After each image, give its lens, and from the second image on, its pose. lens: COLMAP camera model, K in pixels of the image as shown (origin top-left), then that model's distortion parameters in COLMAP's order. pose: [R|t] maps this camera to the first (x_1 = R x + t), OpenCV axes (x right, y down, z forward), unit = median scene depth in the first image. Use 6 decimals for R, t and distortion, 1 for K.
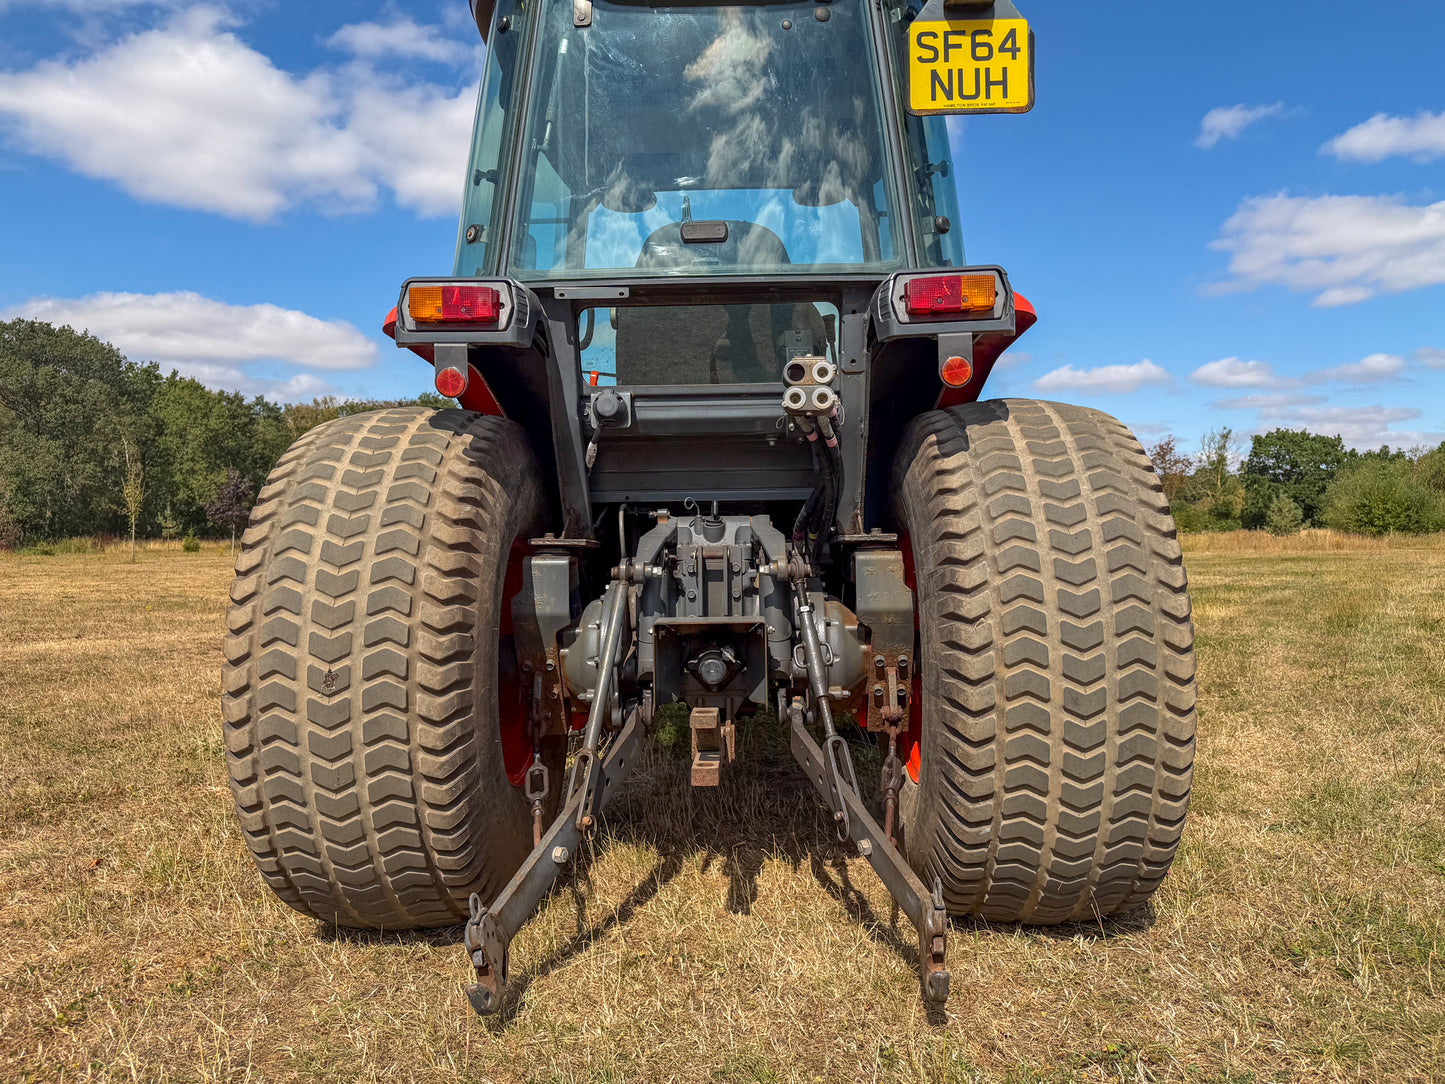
lens RADIAL K [[971.5, 0, 720.8], [0, 971.5, 705.7], [0, 0, 1]] dist [0.044716, -0.052355]
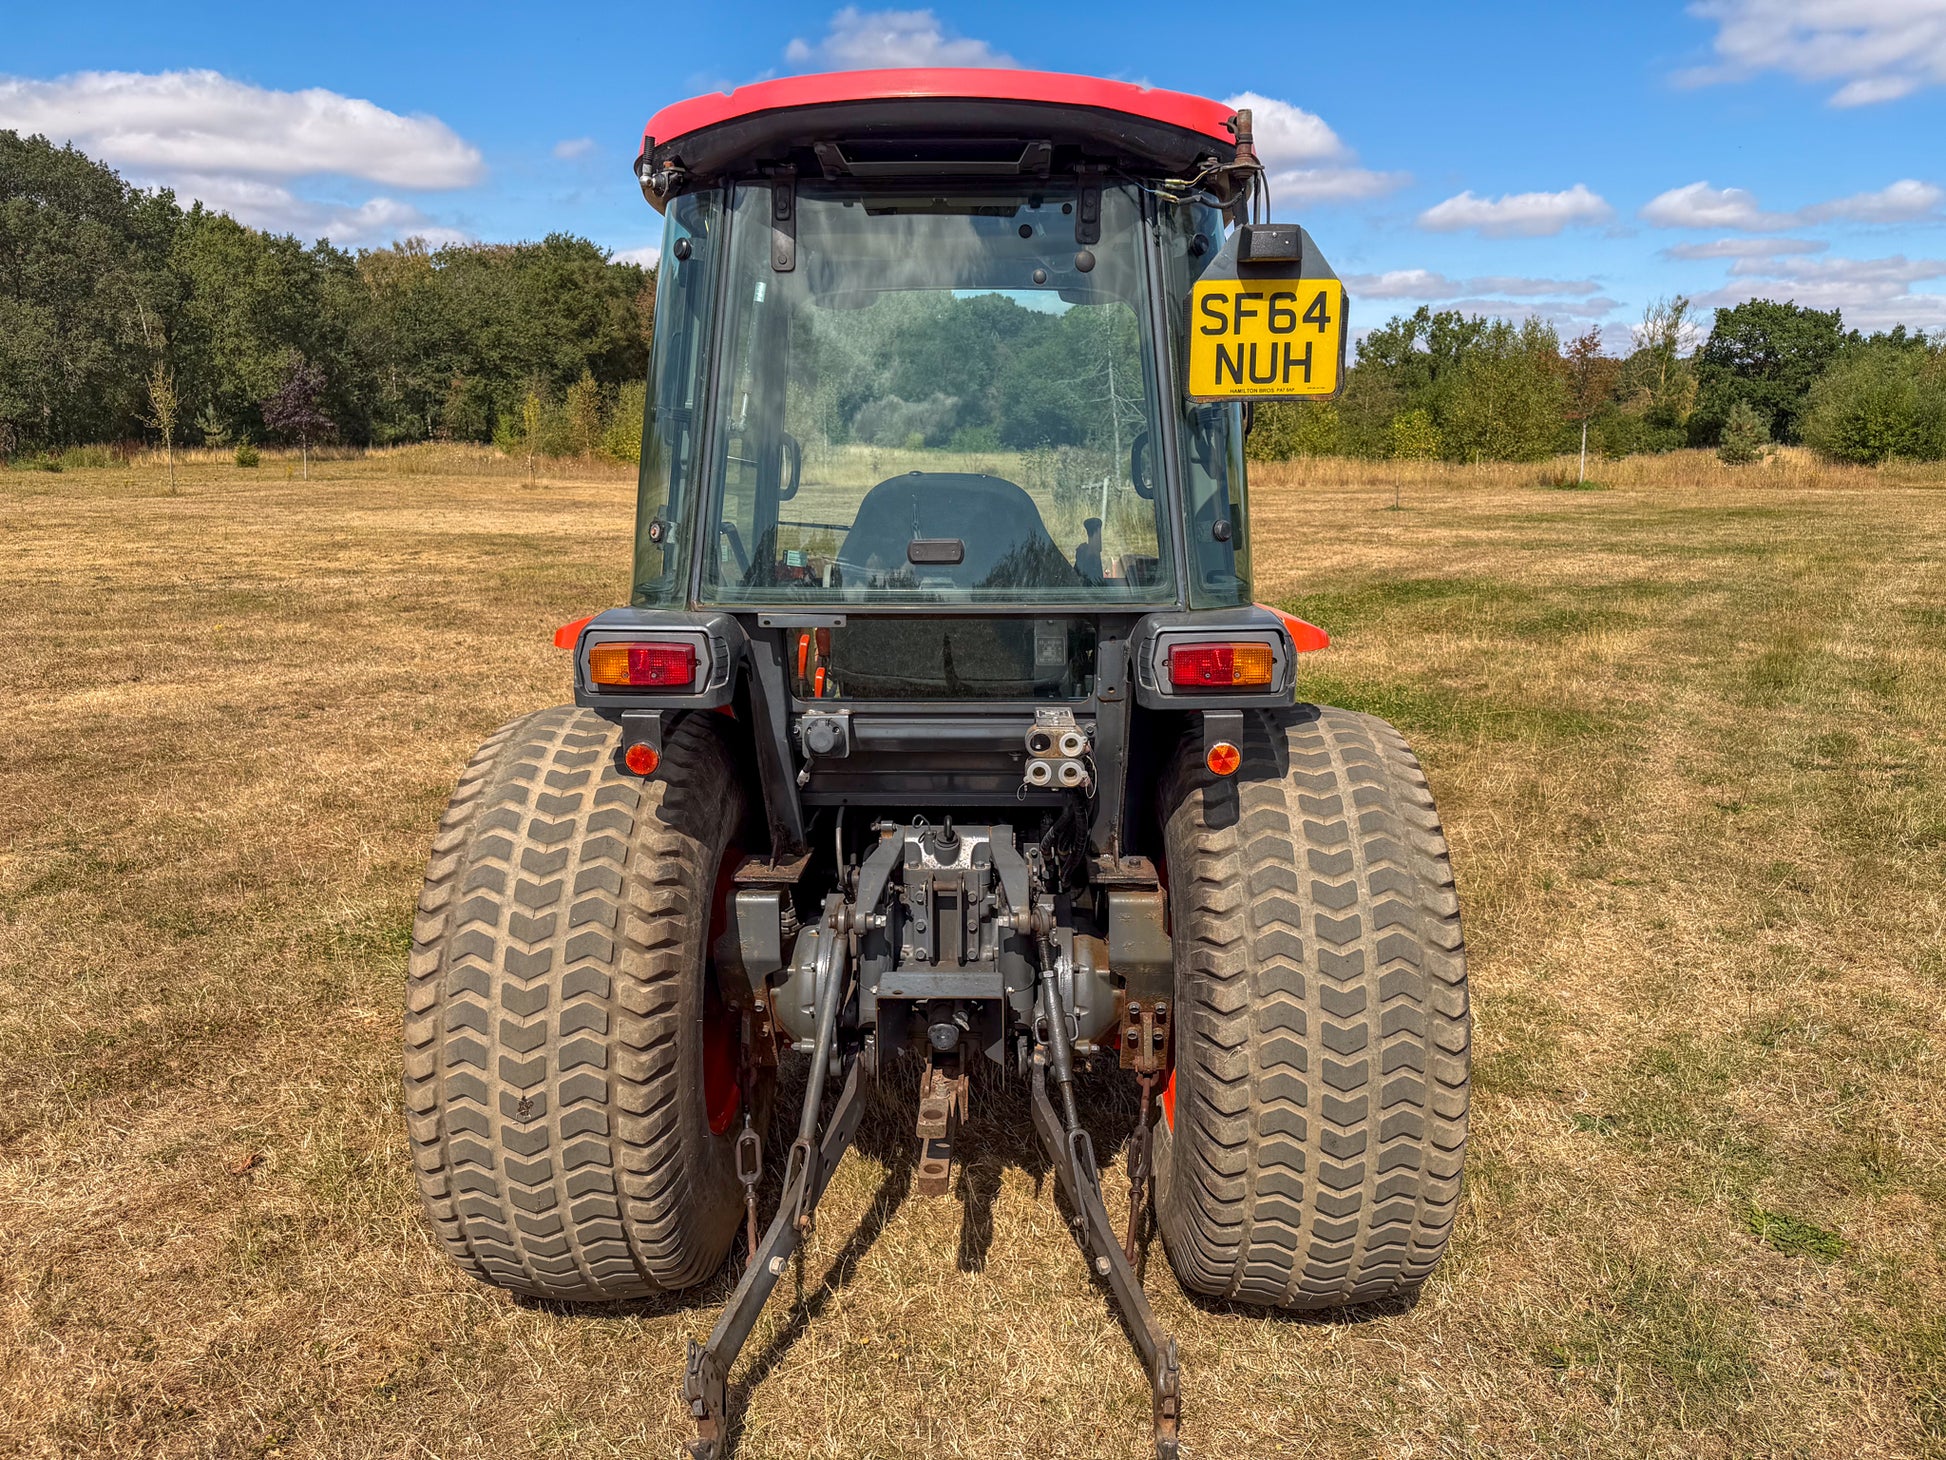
lens RADIAL K [[1380.8, 0, 973.0], [0, 1380.8, 730.0], [0, 0, 1]] dist [0.040237, -0.047044]
pose [[0.999954, 0.009408, -0.001732, 0.017733], [-0.008865, 0.979434, 0.201570, -0.548985], [0.003593, -0.201546, 0.979473, -0.176945]]
